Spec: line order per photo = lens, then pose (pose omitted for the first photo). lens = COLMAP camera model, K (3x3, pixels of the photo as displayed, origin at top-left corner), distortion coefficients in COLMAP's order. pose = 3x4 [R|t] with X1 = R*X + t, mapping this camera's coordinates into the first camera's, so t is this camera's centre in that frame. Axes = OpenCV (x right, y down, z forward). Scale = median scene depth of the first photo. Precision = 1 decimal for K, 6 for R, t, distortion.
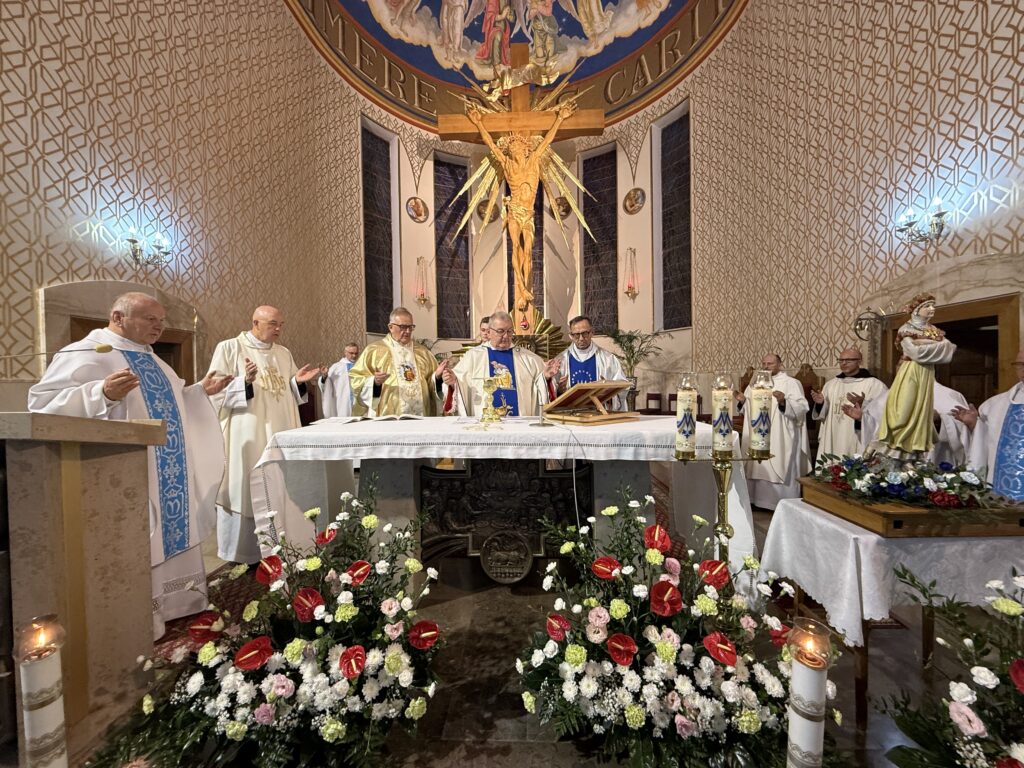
lens RADIAL K [[404.5, 0, 509.3], [0, 404.5, 385.3], [0, 0, 1]] dist [0.000258, 0.000629]
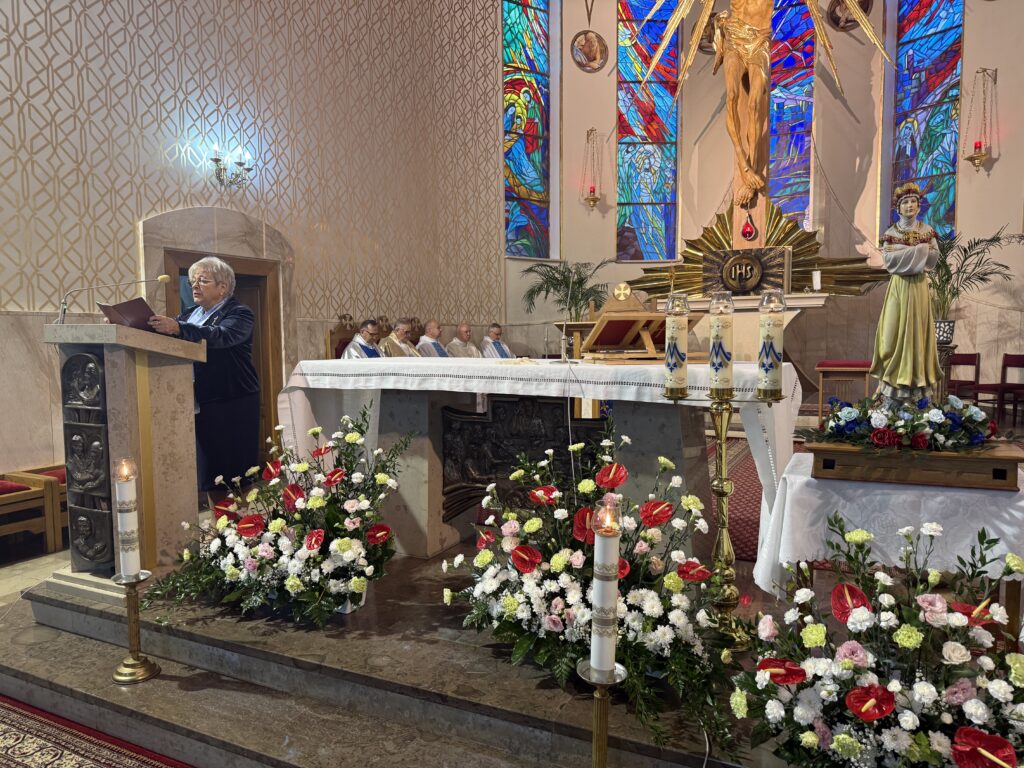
lens RADIAL K [[712.4, 0, 516.4], [0, 712.4, 385.9], [0, 0, 1]] dist [0.082544, -0.108735]
pose [[0.919090, 0.037511, -0.392257, 0.153330], [-0.014443, 0.997997, 0.061597, 0.015168], [0.393782, -0.050948, 0.917791, -0.107494]]
